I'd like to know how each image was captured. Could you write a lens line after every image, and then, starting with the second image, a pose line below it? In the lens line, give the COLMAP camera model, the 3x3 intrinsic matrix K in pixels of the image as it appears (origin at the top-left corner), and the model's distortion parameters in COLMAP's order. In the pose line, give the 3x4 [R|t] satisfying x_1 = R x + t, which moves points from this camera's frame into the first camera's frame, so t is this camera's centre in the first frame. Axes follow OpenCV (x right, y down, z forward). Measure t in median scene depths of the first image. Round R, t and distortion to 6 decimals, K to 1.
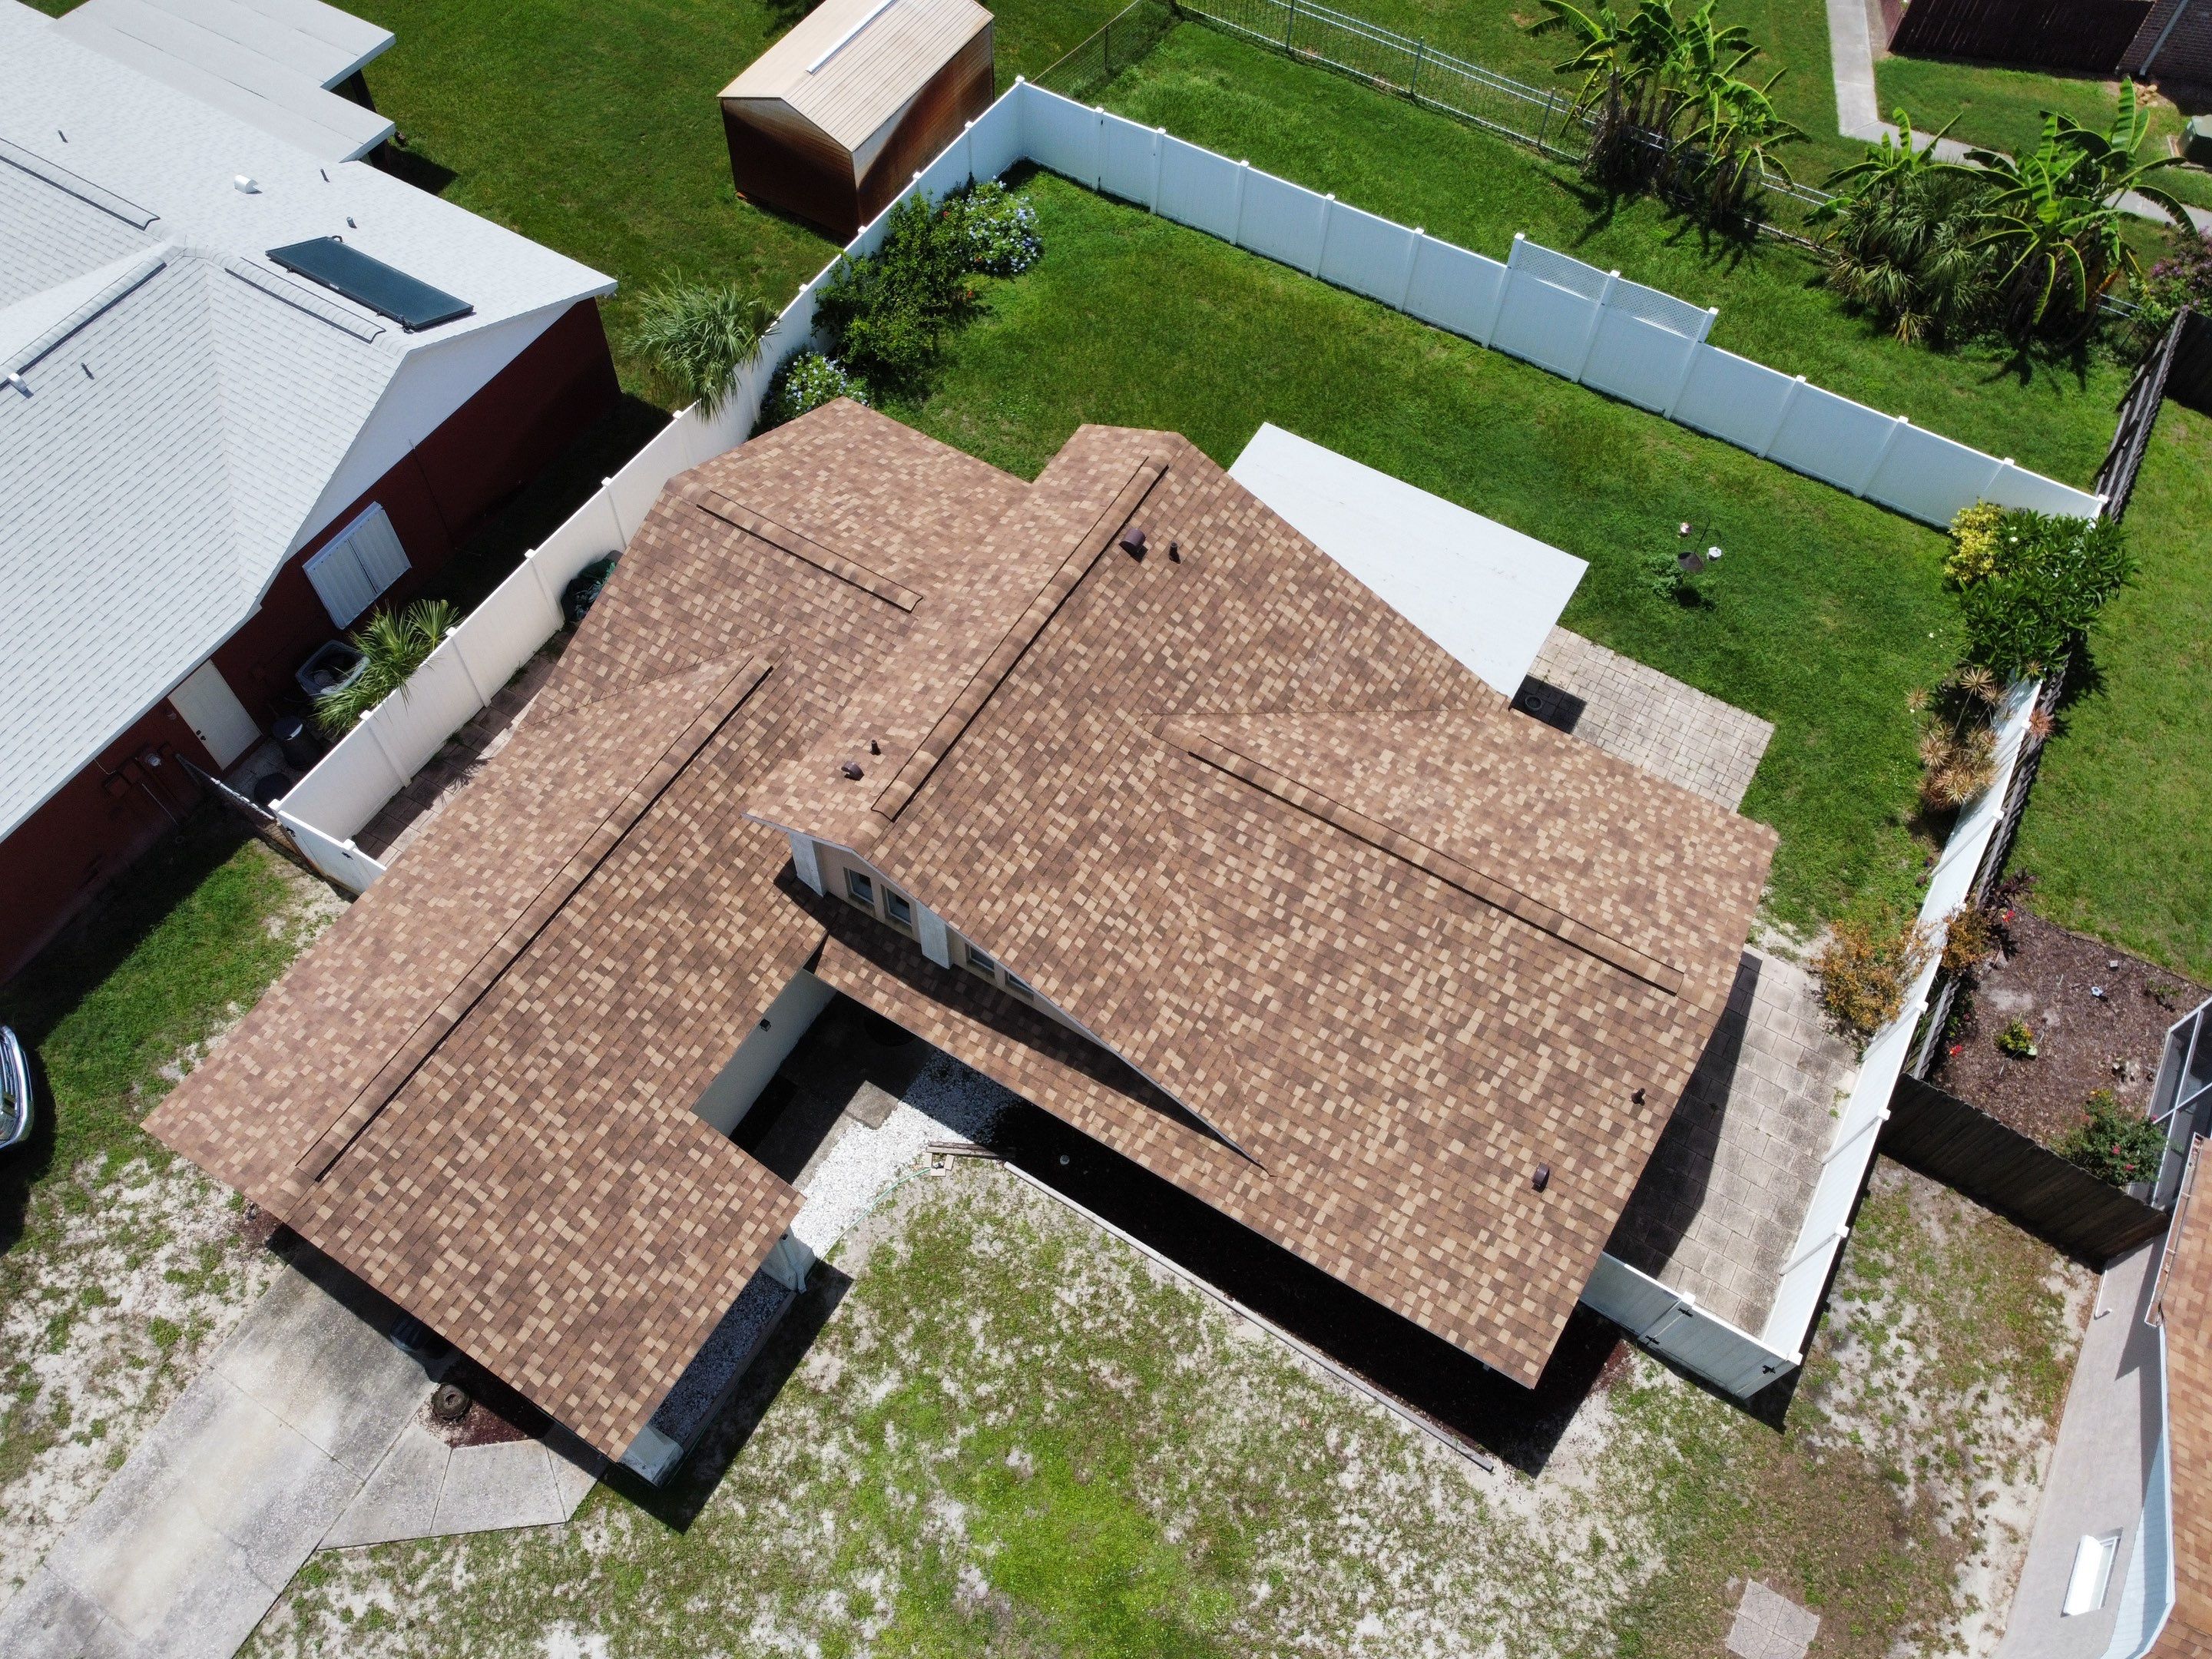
lens RADIAL K [[1665.4, 0, 1077.8], [0, 1665.4, 813.2], [0, 0, 1]] dist [0.001336, 0.010626]
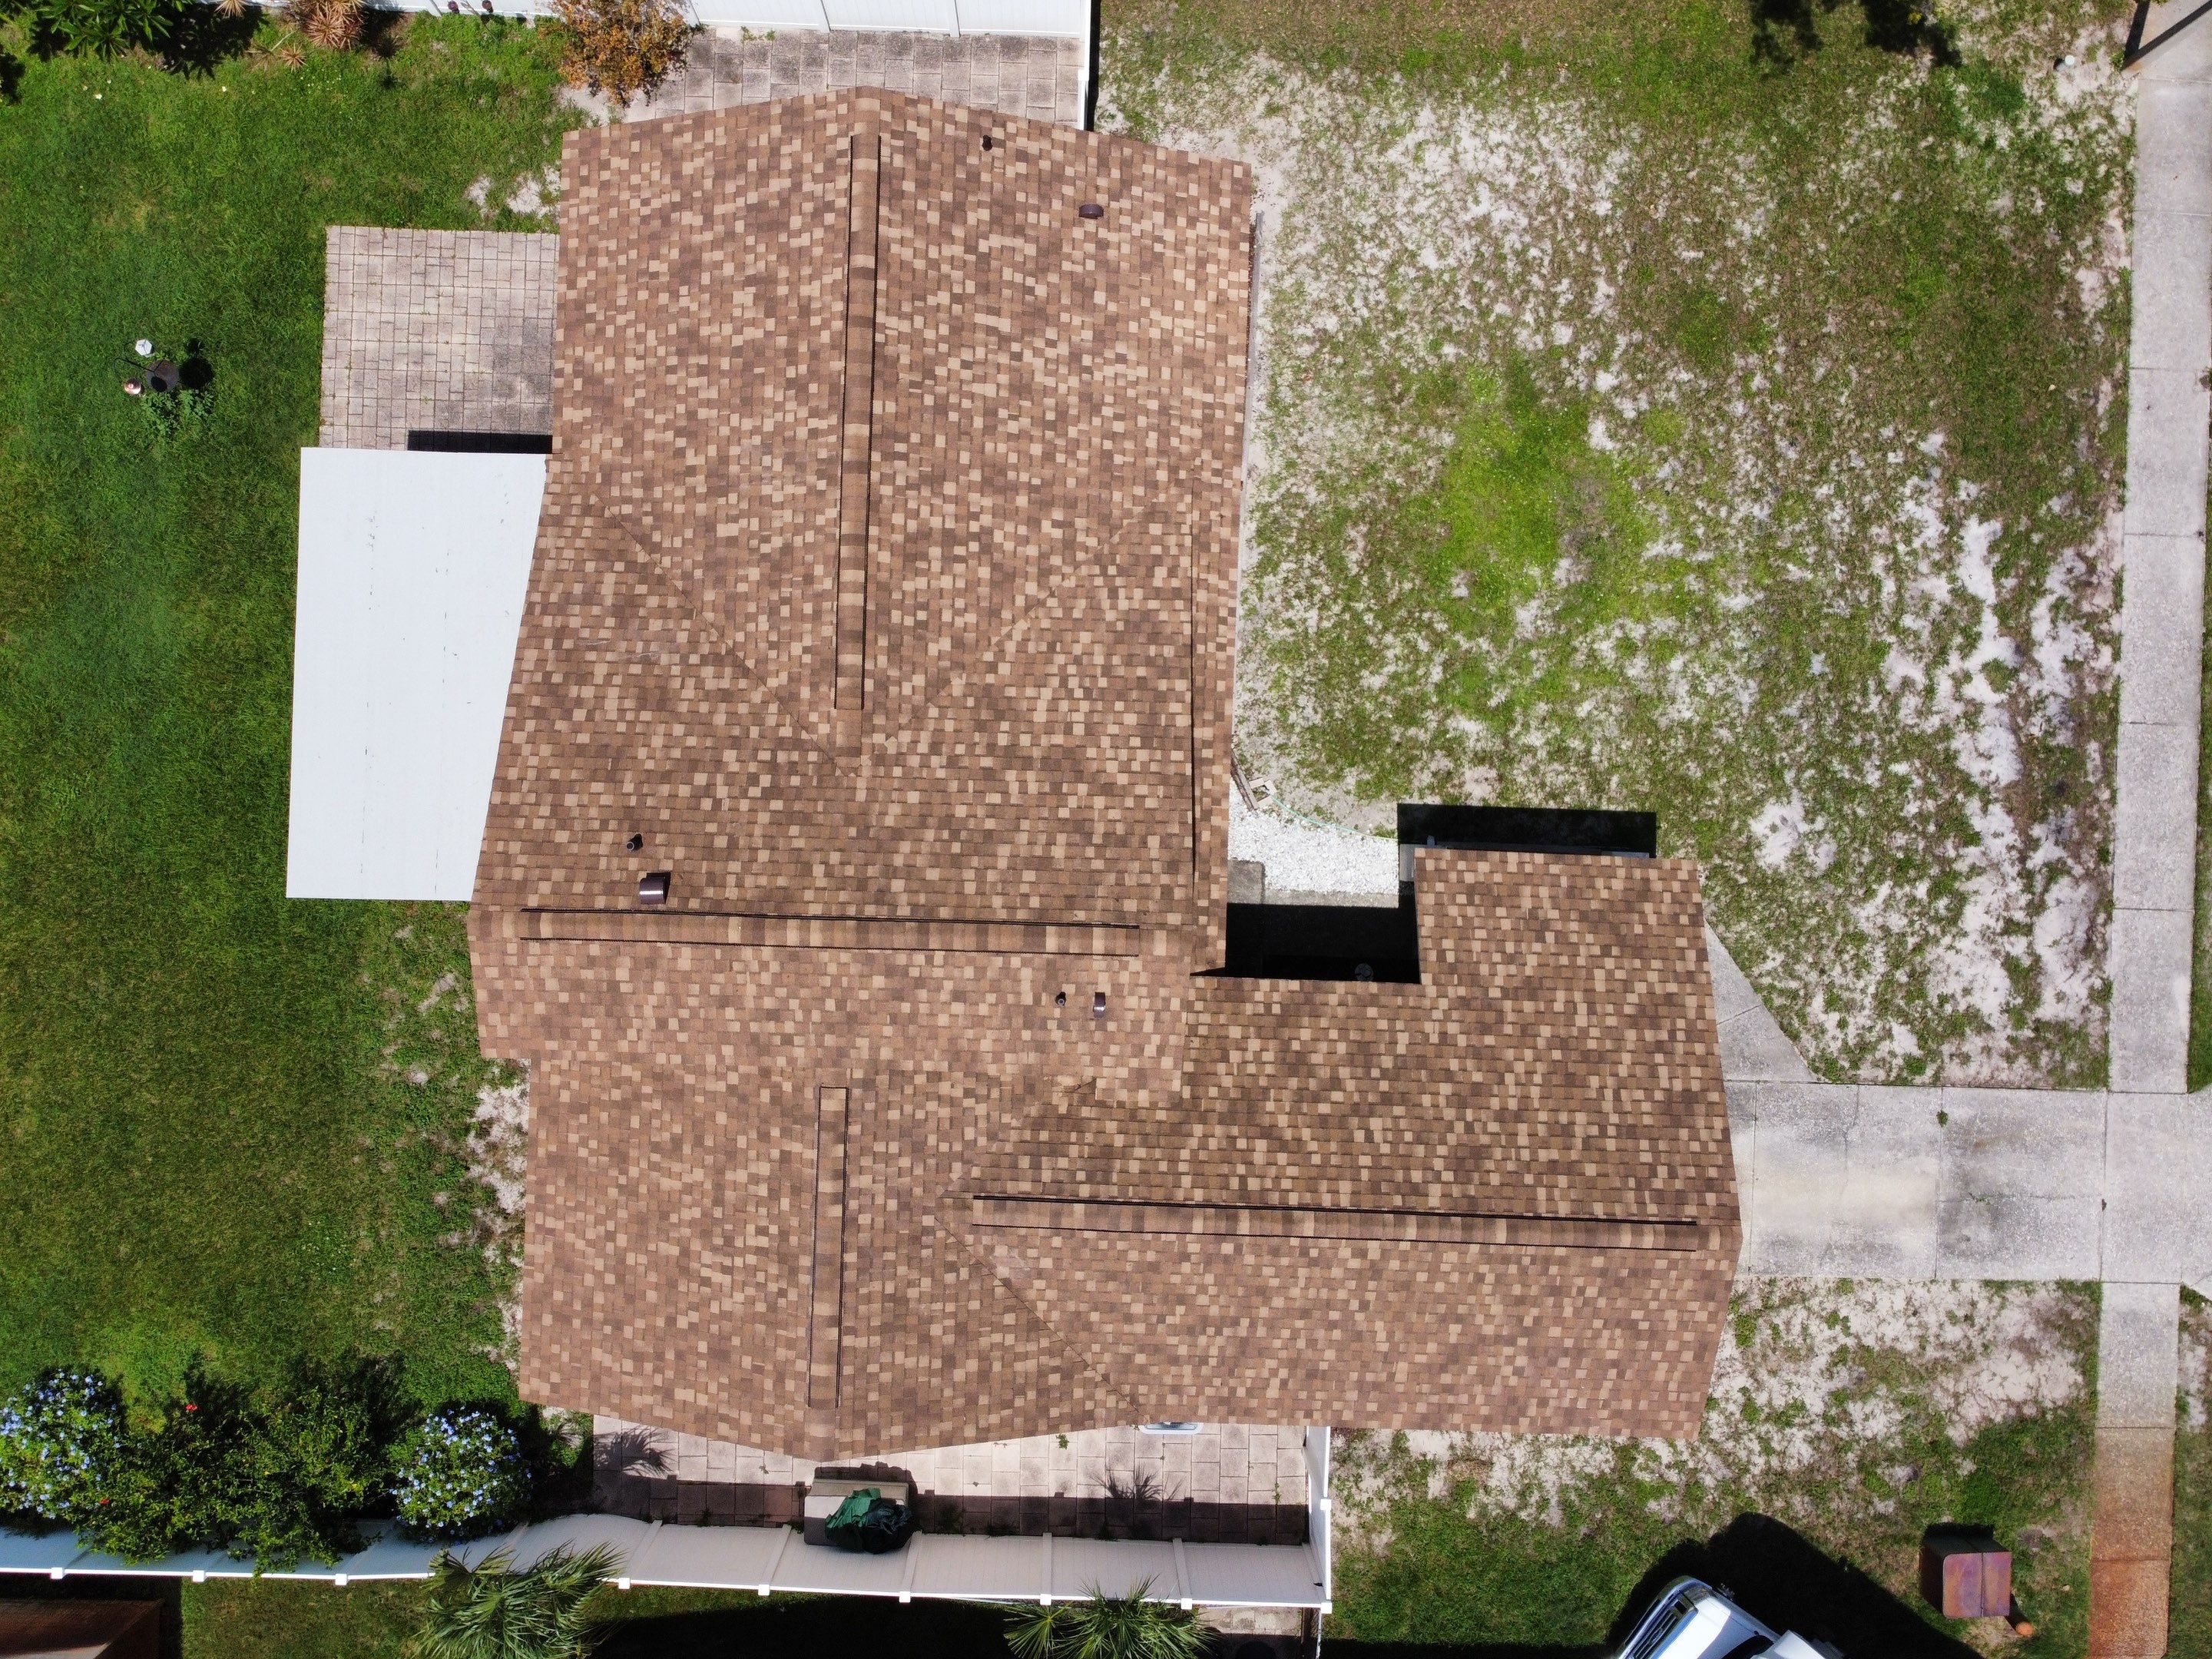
lens RADIAL K [[1710.7, 0, 1071.4], [0, 1710.7, 823.2], [0, 0, 1]] dist [-0.007816, 0.015717]
pose [[-0.485771, -0.873769, -0.023532, -0.019976], [0.734764, -0.422777, 0.530454, -0.482117], [-0.473444, 0.240389, 0.847387, 0.192624]]
